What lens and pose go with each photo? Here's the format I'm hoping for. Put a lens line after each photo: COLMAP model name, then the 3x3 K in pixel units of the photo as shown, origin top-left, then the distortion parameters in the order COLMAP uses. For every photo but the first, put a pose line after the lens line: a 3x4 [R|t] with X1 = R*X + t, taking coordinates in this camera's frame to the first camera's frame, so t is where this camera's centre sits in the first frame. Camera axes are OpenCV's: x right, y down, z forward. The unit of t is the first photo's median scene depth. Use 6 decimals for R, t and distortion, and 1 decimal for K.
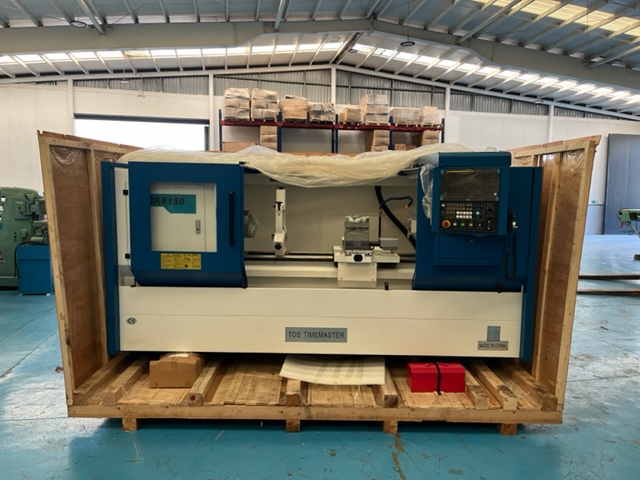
lens RADIAL K [[486.2, 0, 322.6], [0, 486.2, 239.6], [0, 0, 1]] dist [0.079469, -0.115206]
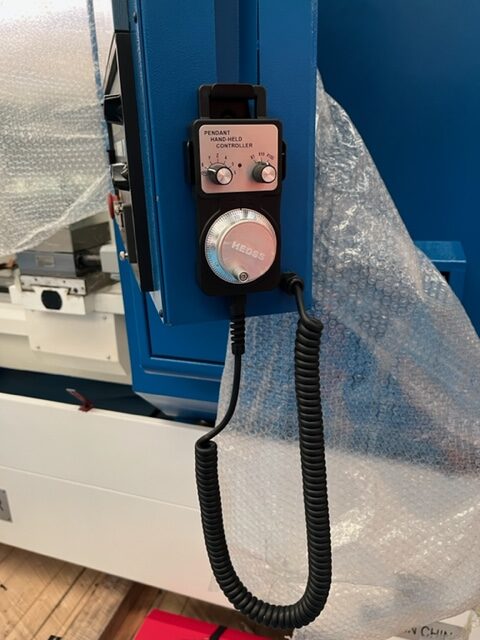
lens RADIAL K [[486.2, 0, 240.0], [0, 486.2, 320.0], [0, 0, 1]] dist [0.079469, -0.115206]
pose [[0.946211, 0.073912, -0.314995, 0.327747], [-0.003826, 0.976046, 0.217531, -0.026663], [0.323528, -0.204625, 0.923828, 0.737426]]
